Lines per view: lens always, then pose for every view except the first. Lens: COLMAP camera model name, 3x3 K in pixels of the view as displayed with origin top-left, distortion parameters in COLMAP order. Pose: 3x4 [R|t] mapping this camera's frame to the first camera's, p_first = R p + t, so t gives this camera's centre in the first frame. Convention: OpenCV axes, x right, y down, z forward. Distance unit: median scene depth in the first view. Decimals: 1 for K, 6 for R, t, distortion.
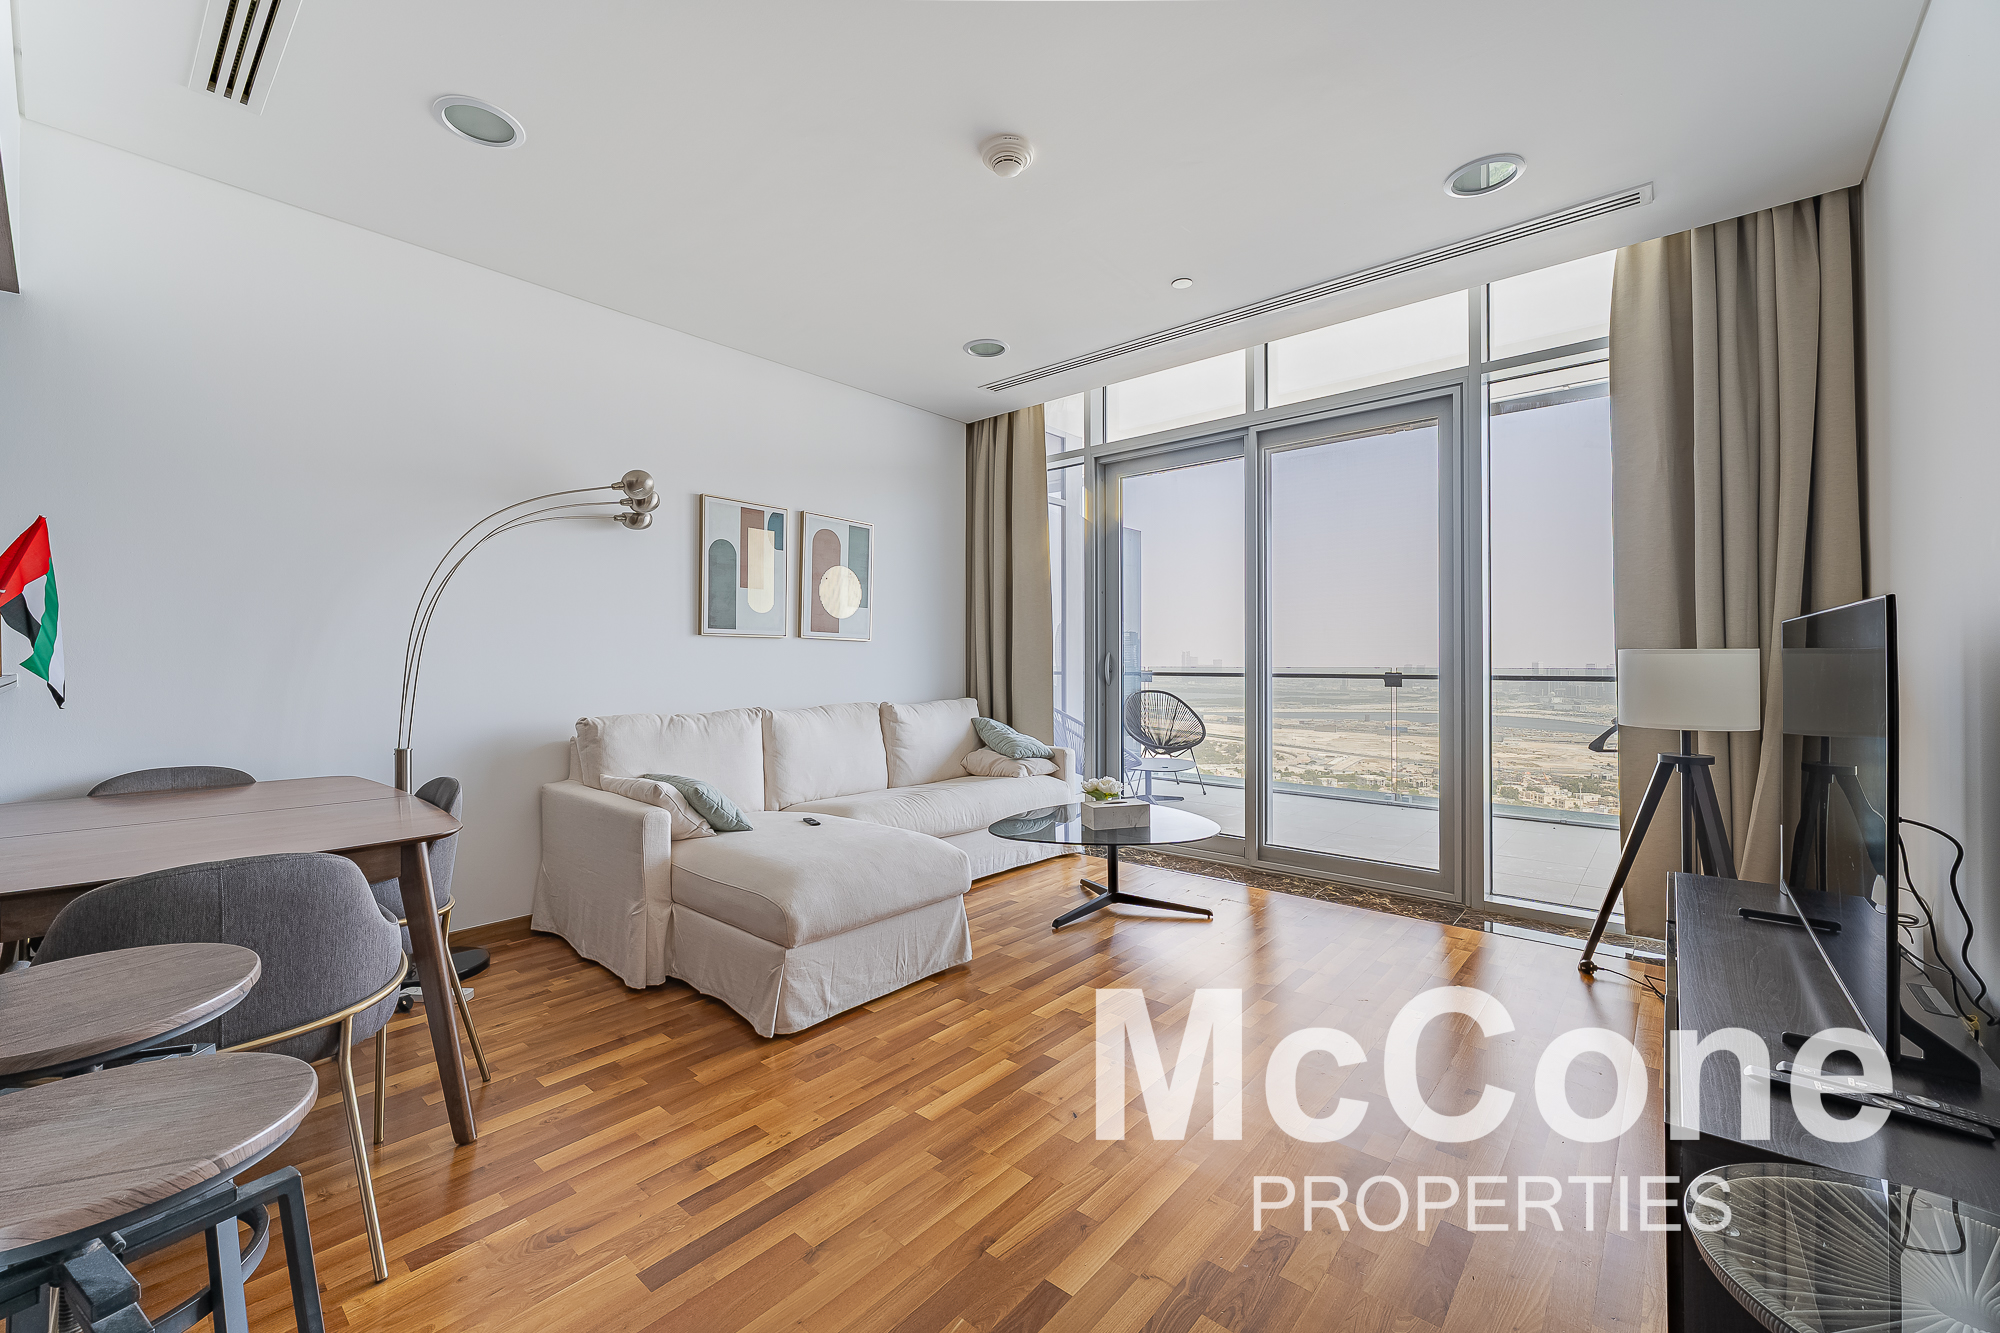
lens RADIAL K [[795.7, 0, 993.5], [0, 795.7, 657.4], [0, 0, 1]] dist [-0.000639, -0.000053]
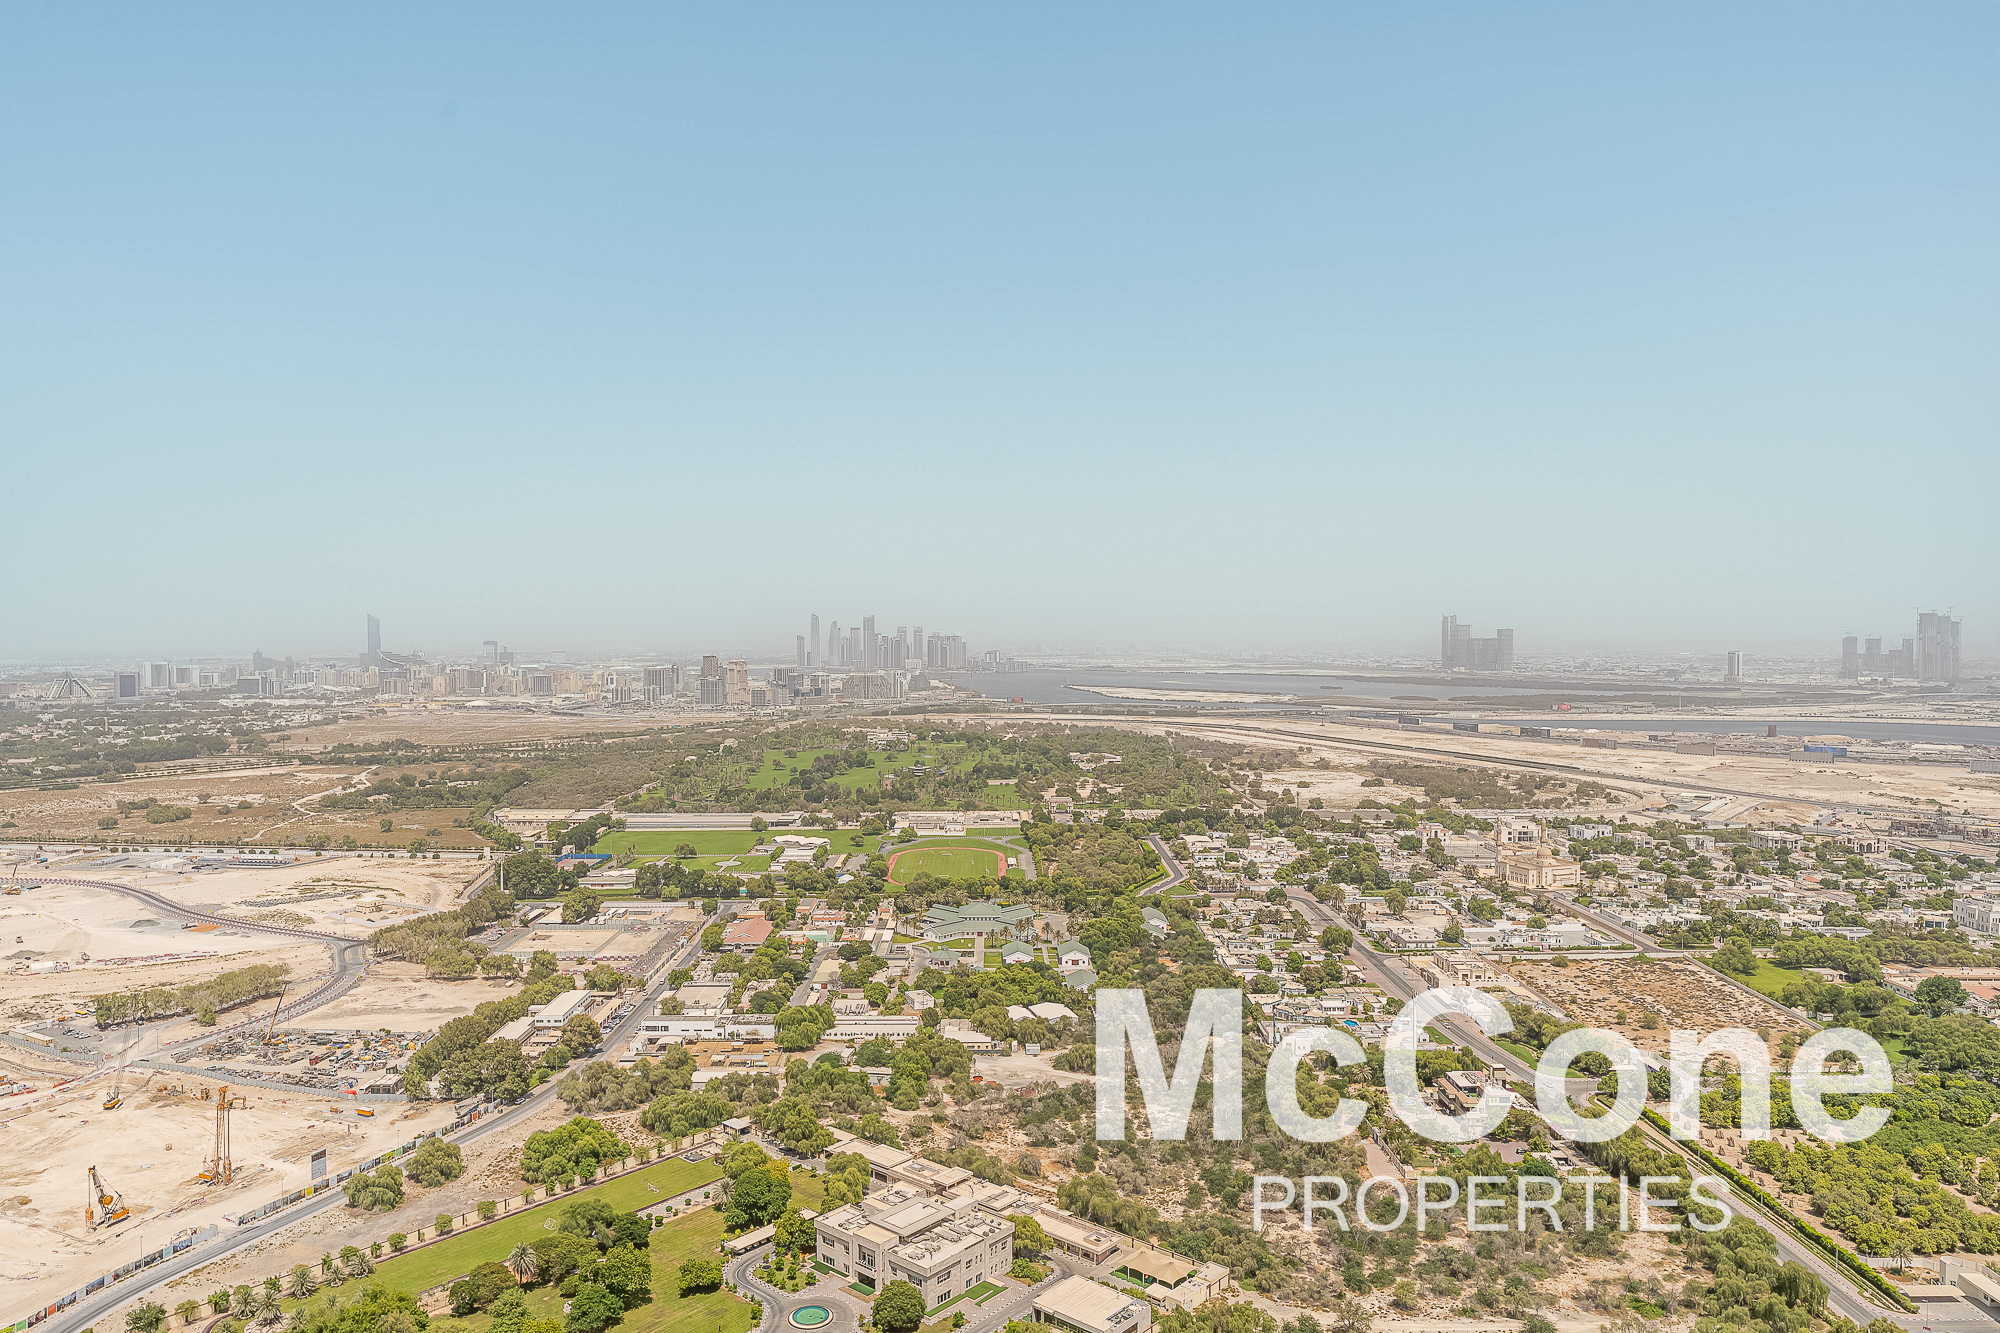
lens RADIAL K [[1343.4, 0, 977.9], [0, 1343.4, 658.7], [0, 0, 1]] dist [0.002093, 0.000980]
pose [[0.994686, -0.000230, -0.102952, 0.077022], [0.002757, 0.999698, 0.024406, -0.013442], [0.102915, -0.024560, 0.994387, -0.325201]]
